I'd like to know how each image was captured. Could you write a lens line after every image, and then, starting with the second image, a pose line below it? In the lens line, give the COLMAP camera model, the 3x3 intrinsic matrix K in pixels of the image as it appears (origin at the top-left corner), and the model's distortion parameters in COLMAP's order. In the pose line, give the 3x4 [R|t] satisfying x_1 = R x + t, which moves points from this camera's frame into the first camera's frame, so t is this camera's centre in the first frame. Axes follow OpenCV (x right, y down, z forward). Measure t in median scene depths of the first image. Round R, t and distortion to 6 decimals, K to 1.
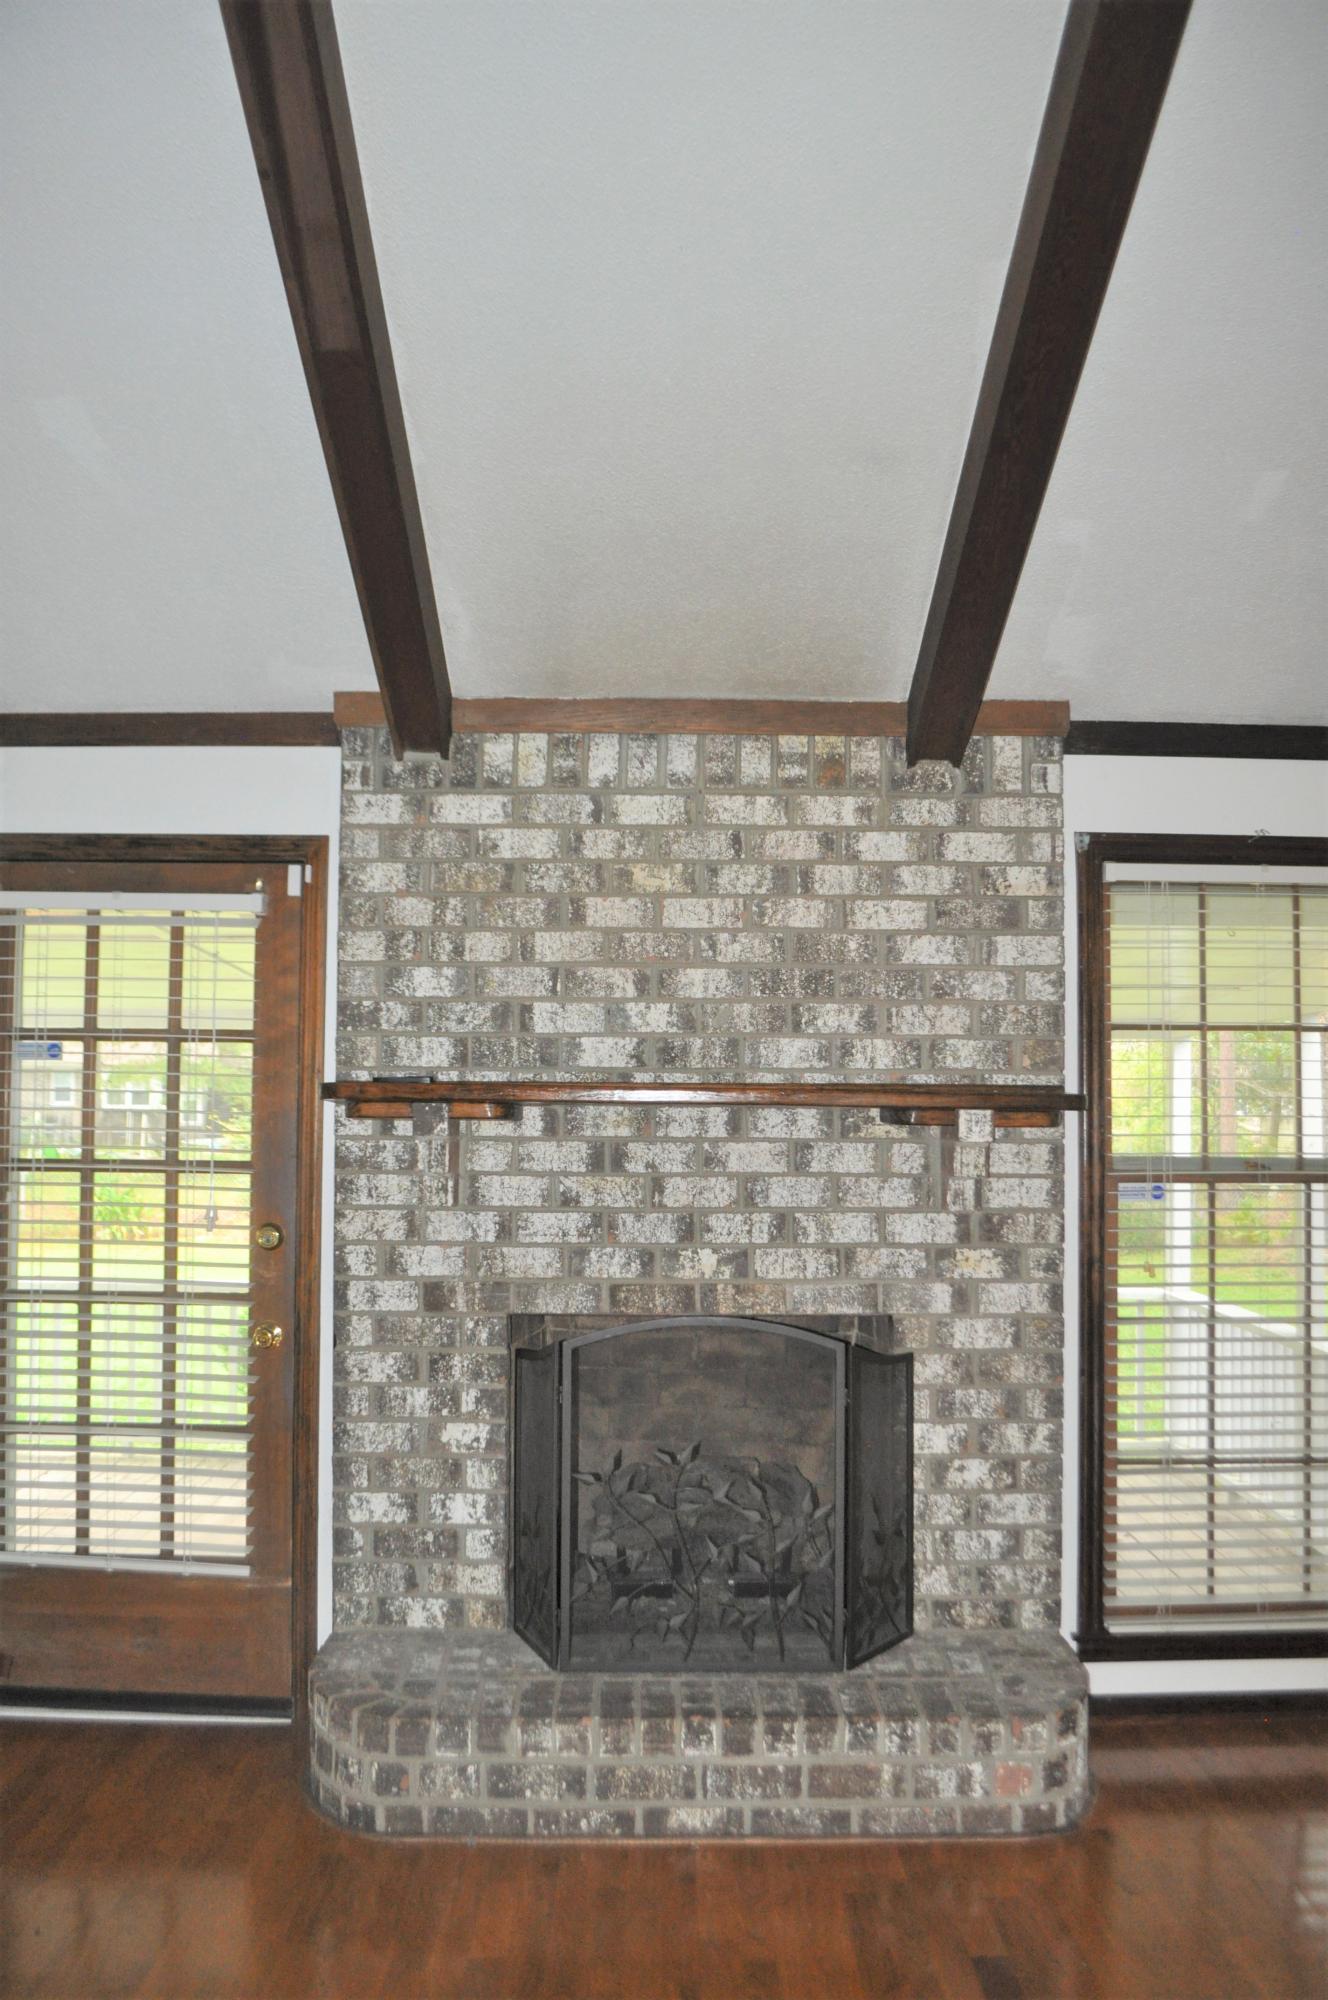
lens RADIAL K [[1528.9, 0, 653.0], [0, 1528.9, 1048.9], [0, 0, 1]] dist [-0.067944, 0.016807]
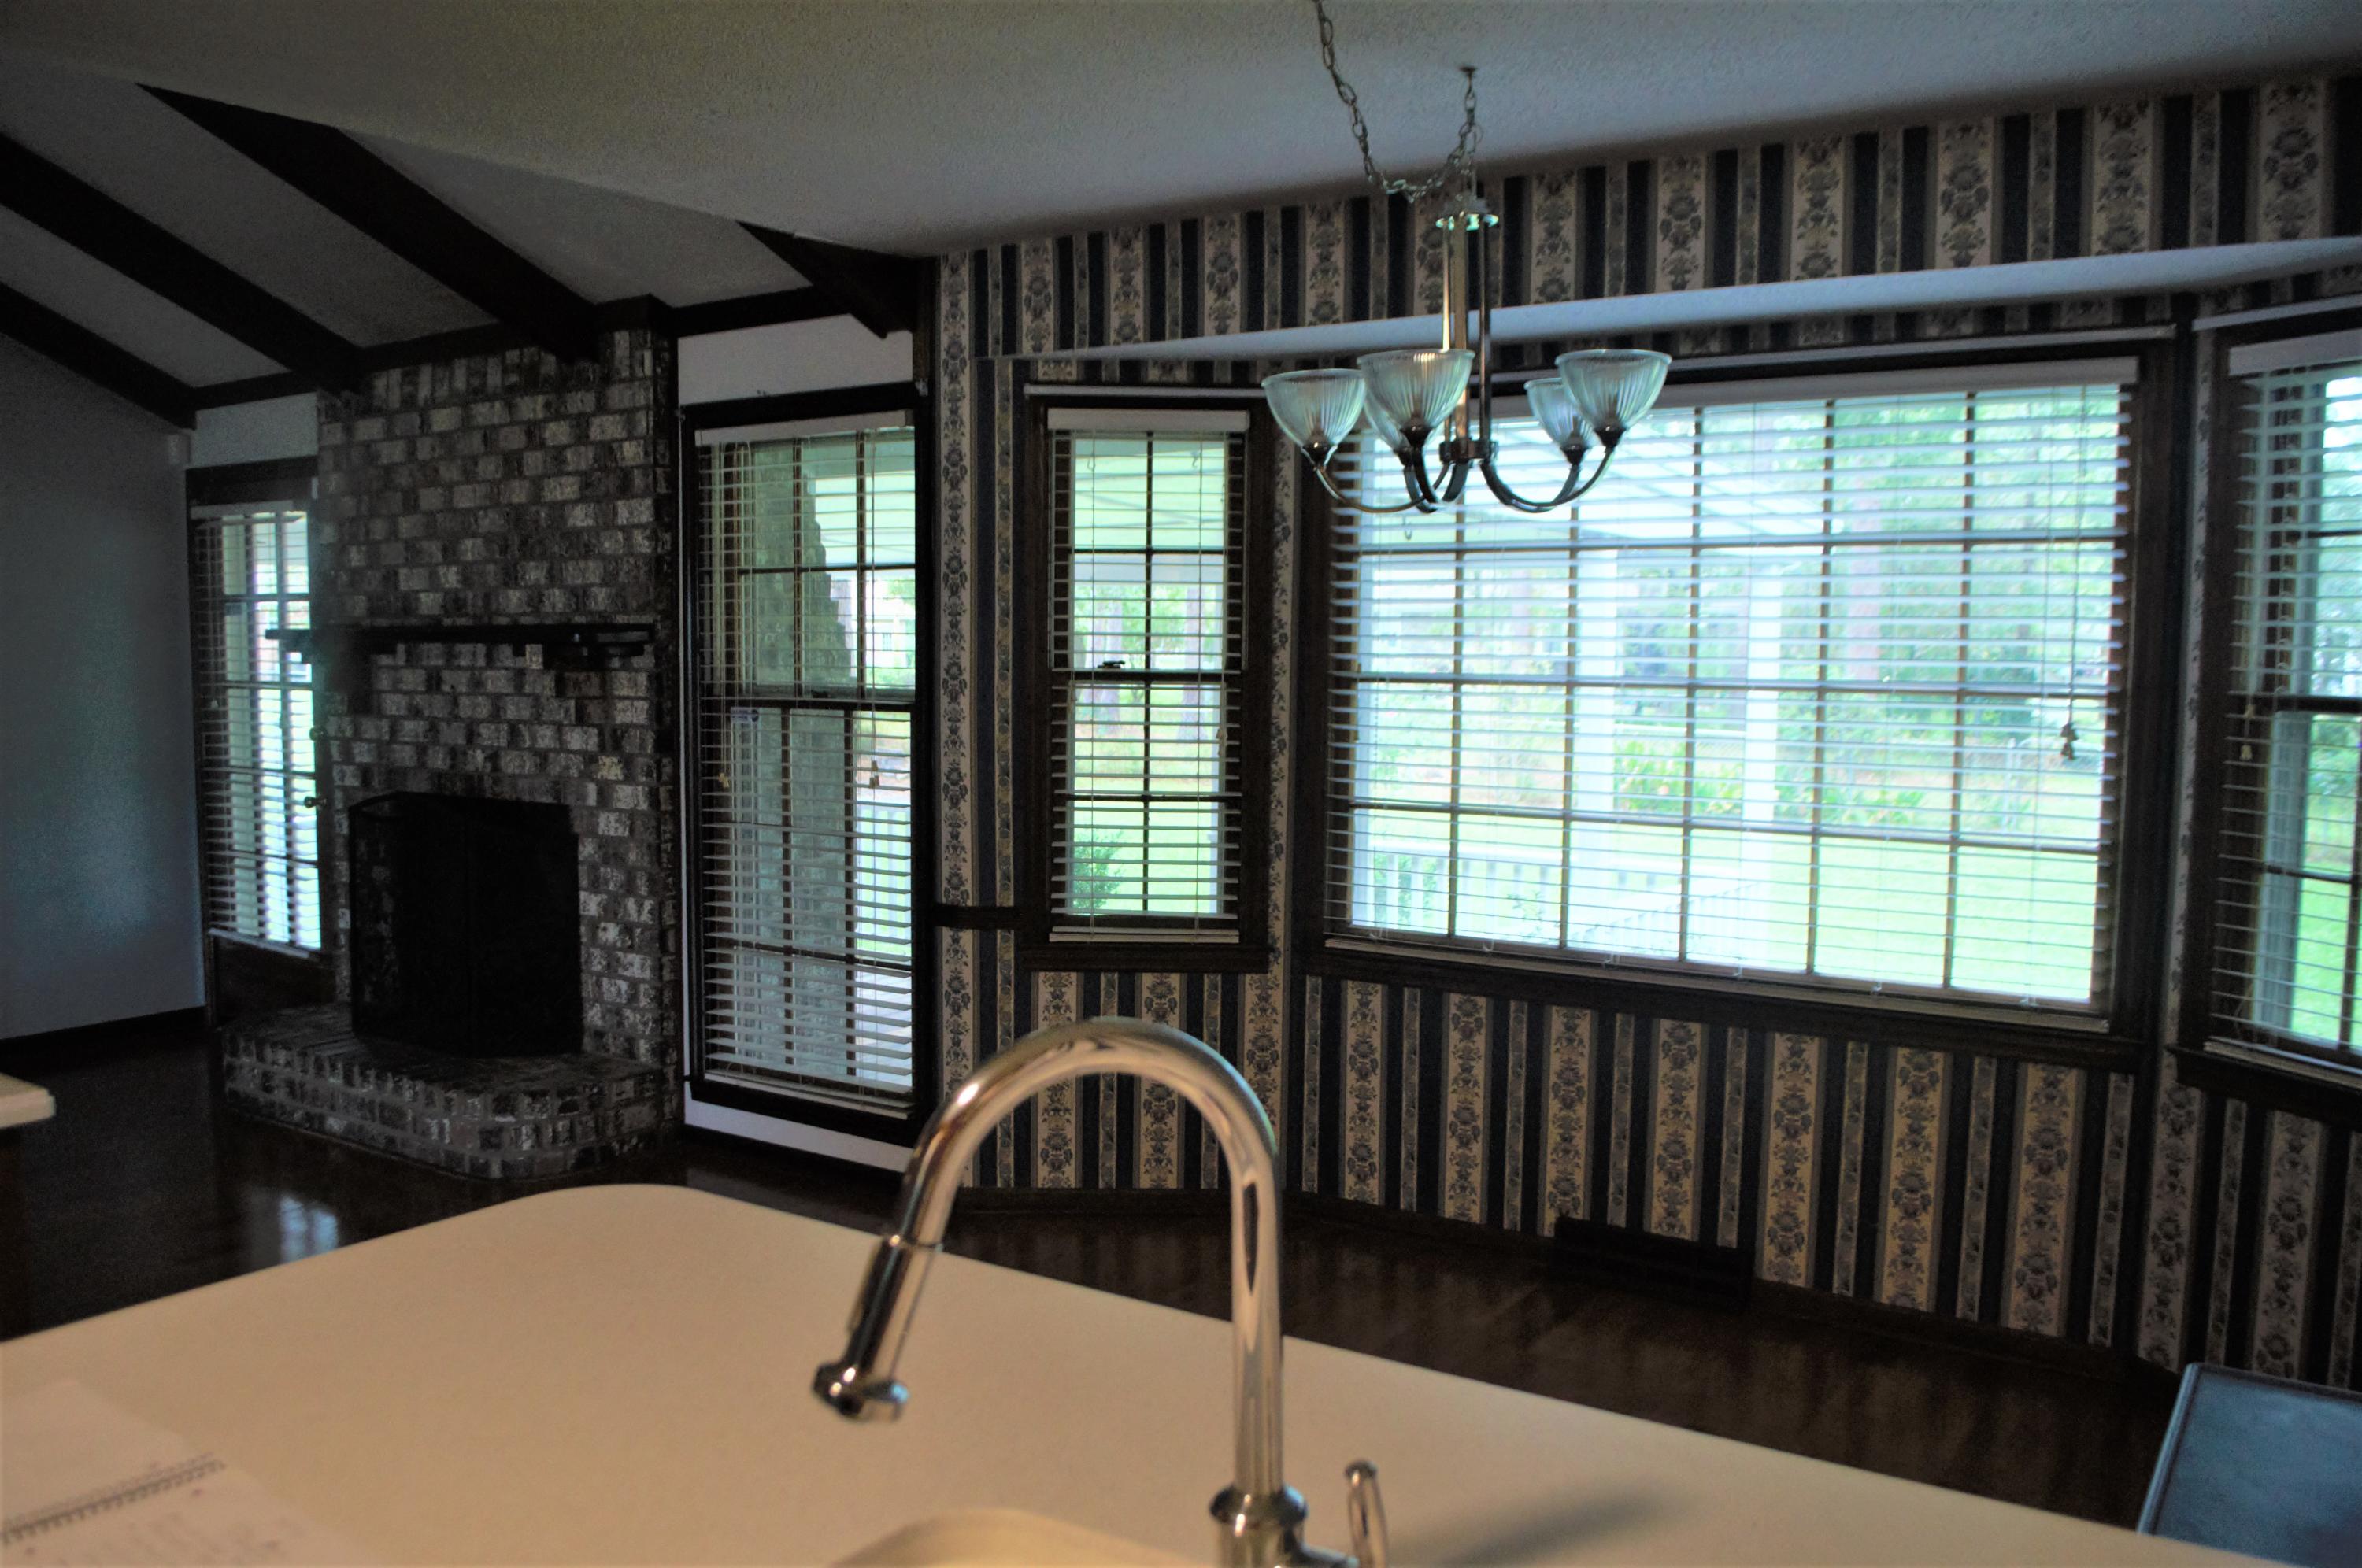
lens RADIAL K [[1830.9, 0, 1176.7], [0, 1830.9, 796.8], [0, 0, 1]] dist [-0.055574, -0.010078]
pose [[0.816203, 0.044274, -0.576067, 1.450504], [0.025768, 0.993278, 0.112849, 0.008231], [0.577191, -0.106951, 0.809575, 0.058940]]
